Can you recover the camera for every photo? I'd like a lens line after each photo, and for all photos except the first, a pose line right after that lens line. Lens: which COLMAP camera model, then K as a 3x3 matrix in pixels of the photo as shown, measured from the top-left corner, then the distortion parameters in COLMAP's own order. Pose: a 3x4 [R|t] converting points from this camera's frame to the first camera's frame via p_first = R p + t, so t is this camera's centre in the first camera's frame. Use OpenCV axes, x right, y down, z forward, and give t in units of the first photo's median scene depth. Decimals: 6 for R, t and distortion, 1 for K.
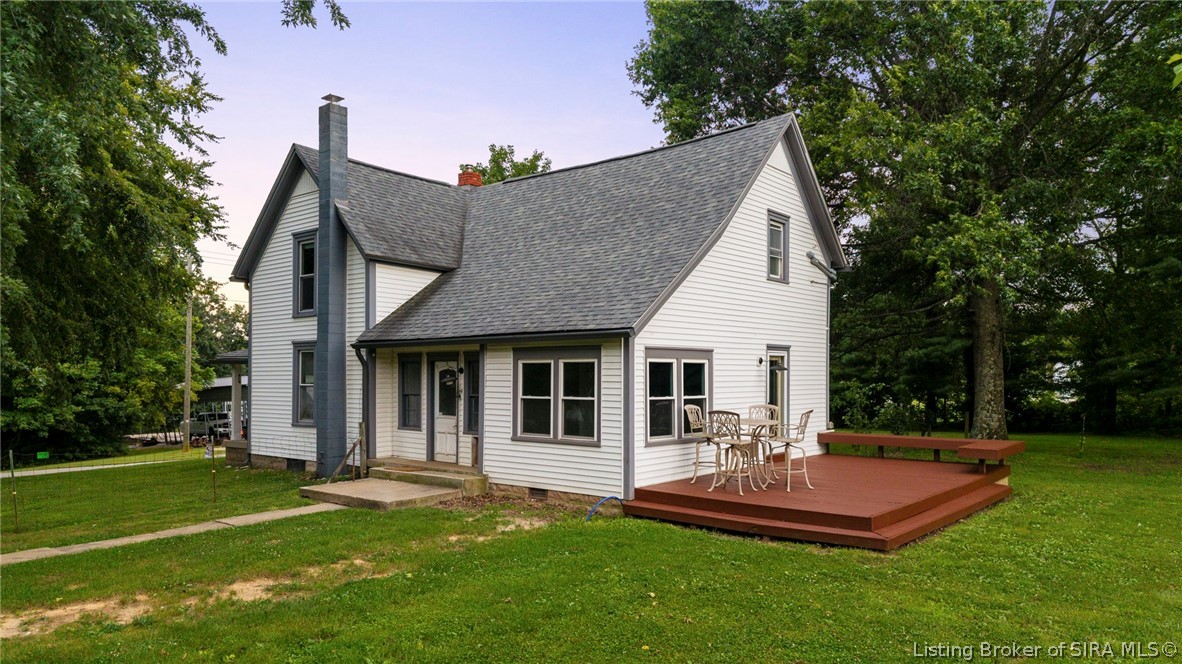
lens RADIAL K [[830.1, 0, 599.4], [0, 830.1, 337.3], [0, 0, 1]] dist [0.006119, -0.001799]
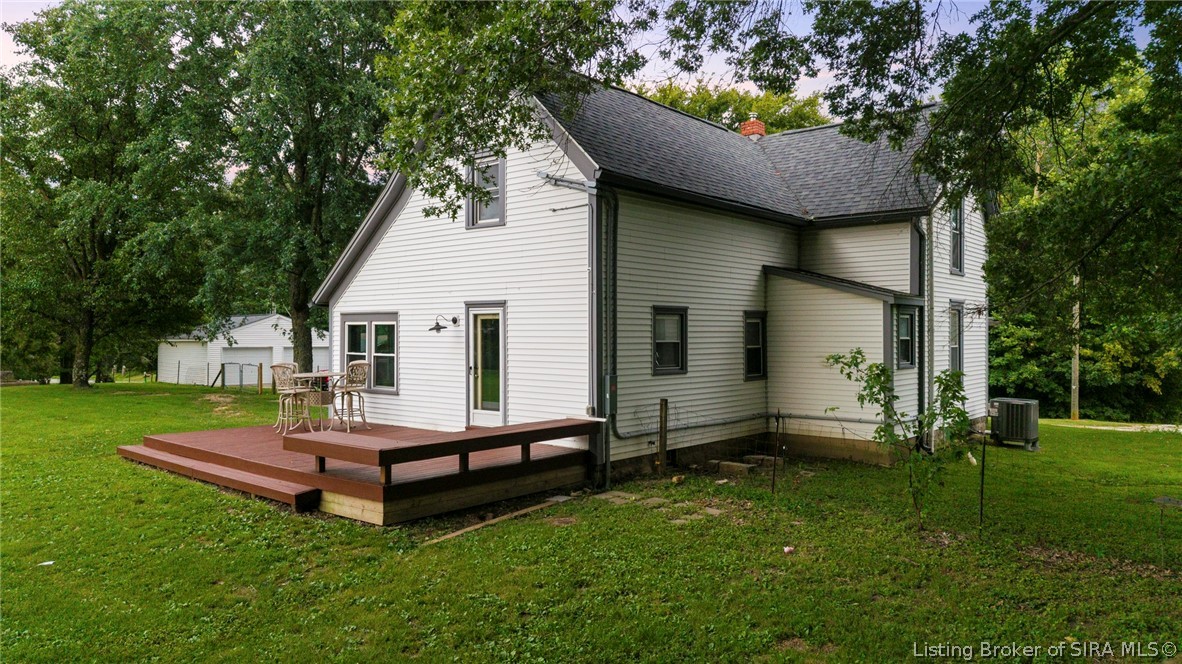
lens RADIAL K [[830.1, 0, 599.4], [0, 830.1, 337.3], [0, 0, 1]] dist [0.006119, -0.001799]
pose [[-0.008928, 0.006680, -0.999938, 1.205091], [0.041702, 0.999110, 0.006302, 0.051797], [0.999090, -0.041643, -0.009199, 1.266831]]
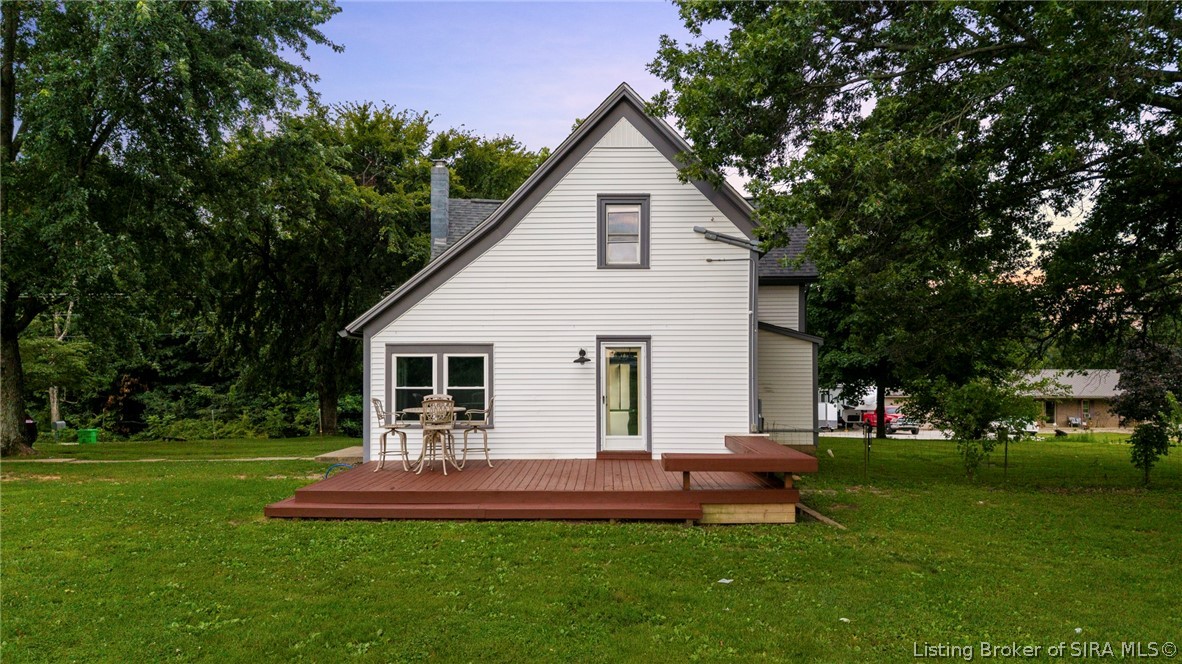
lens RADIAL K [[830.1, 0, 599.4], [0, 830.1, 337.3], [0, 0, 1]] dist [0.006119, -0.001799]
pose [[0.605208, -0.036912, -0.795211, 1.064060], [0.036022, 0.999171, -0.018964, 0.031569], [0.795252, -0.017168, 0.606036, 0.464711]]
